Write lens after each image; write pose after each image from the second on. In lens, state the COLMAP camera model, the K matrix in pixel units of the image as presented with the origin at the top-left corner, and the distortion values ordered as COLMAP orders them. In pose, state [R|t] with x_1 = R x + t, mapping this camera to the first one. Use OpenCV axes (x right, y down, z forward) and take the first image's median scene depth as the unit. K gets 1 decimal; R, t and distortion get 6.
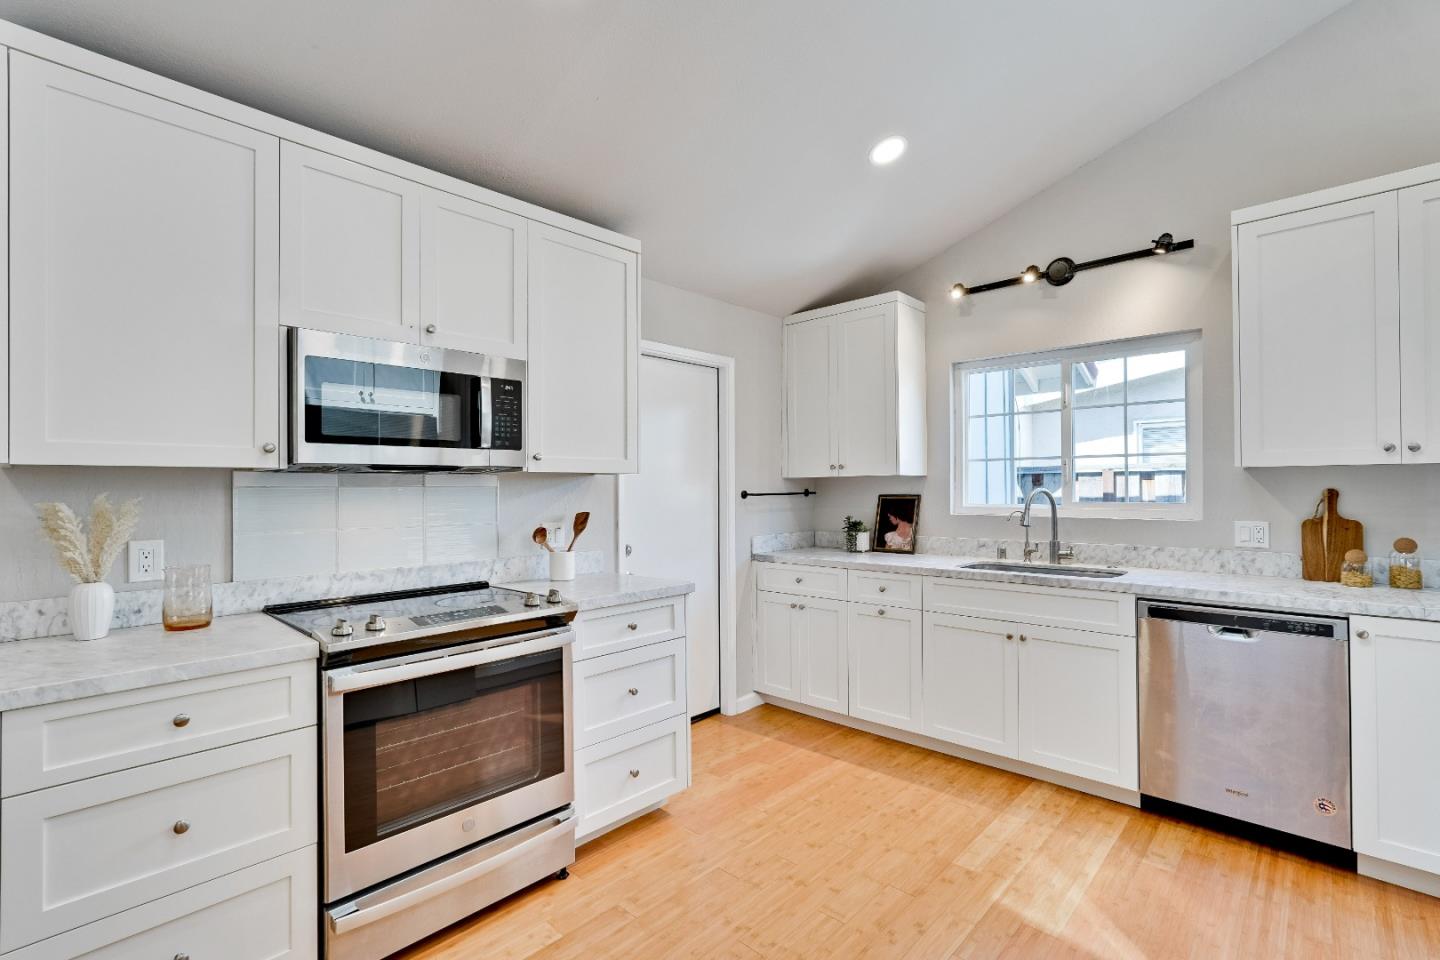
lens RADIAL K [[655.7, 0, 720.6], [0, 655.7, 481.4], [0, 0, 1]] dist [-0.016873, 0.009644]
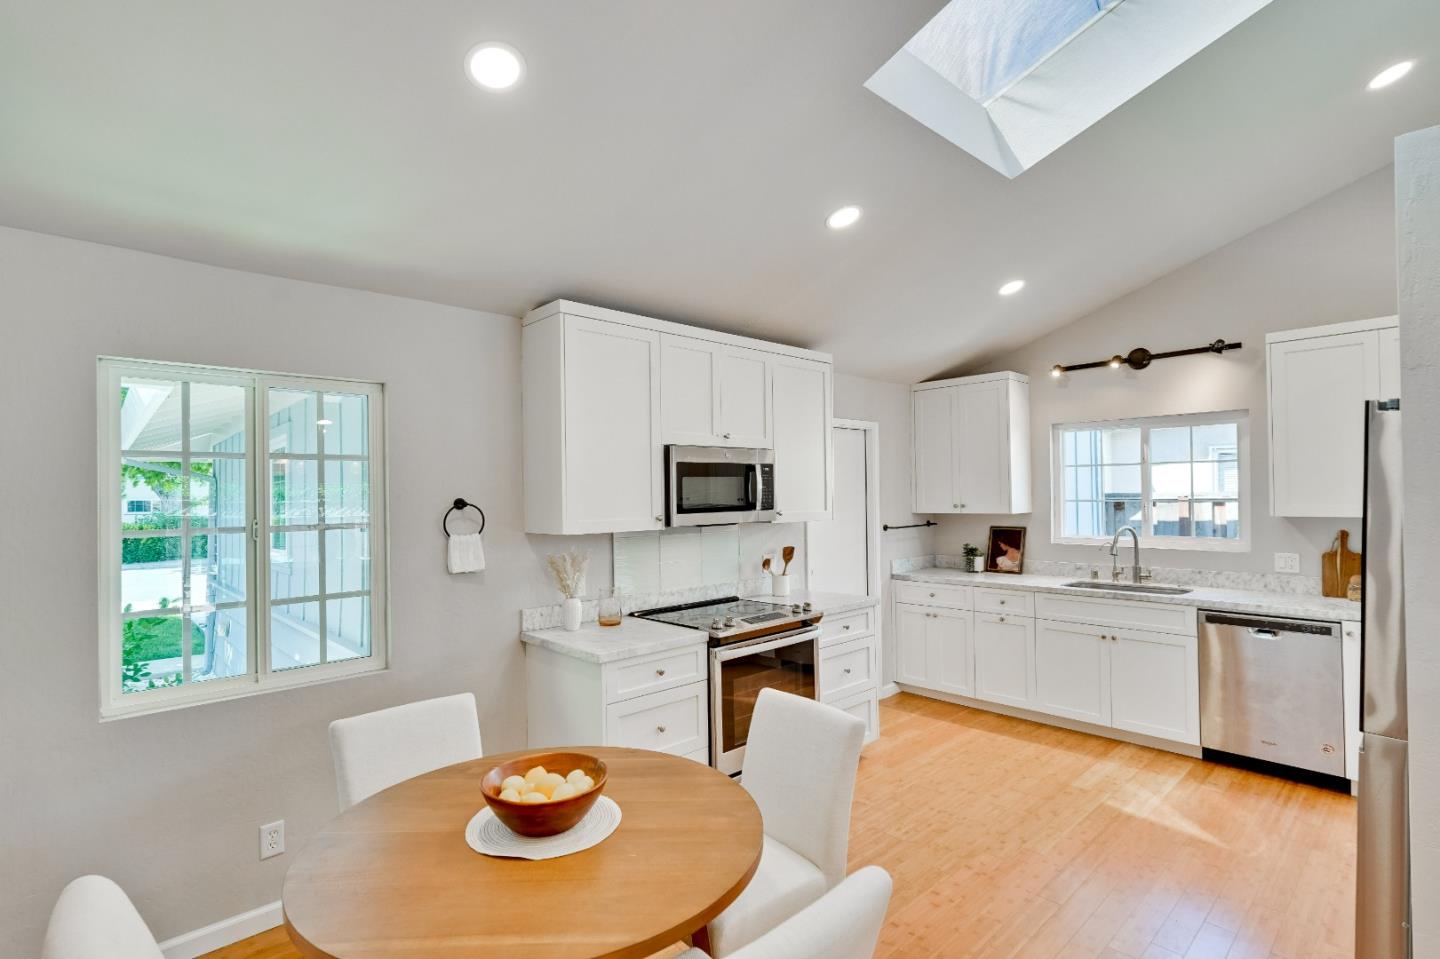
lens RADIAL K [[705.5, 0, 719.8], [0, 705.5, 481.6], [0, 0, 1]] dist [-0.003598, 0.000843]
pose [[0.998439, -0.006956, -0.055426, -0.333383], [0.006750, 0.999970, -0.003910, -0.105805], [0.055452, 0.003529, 0.998455, -0.627314]]
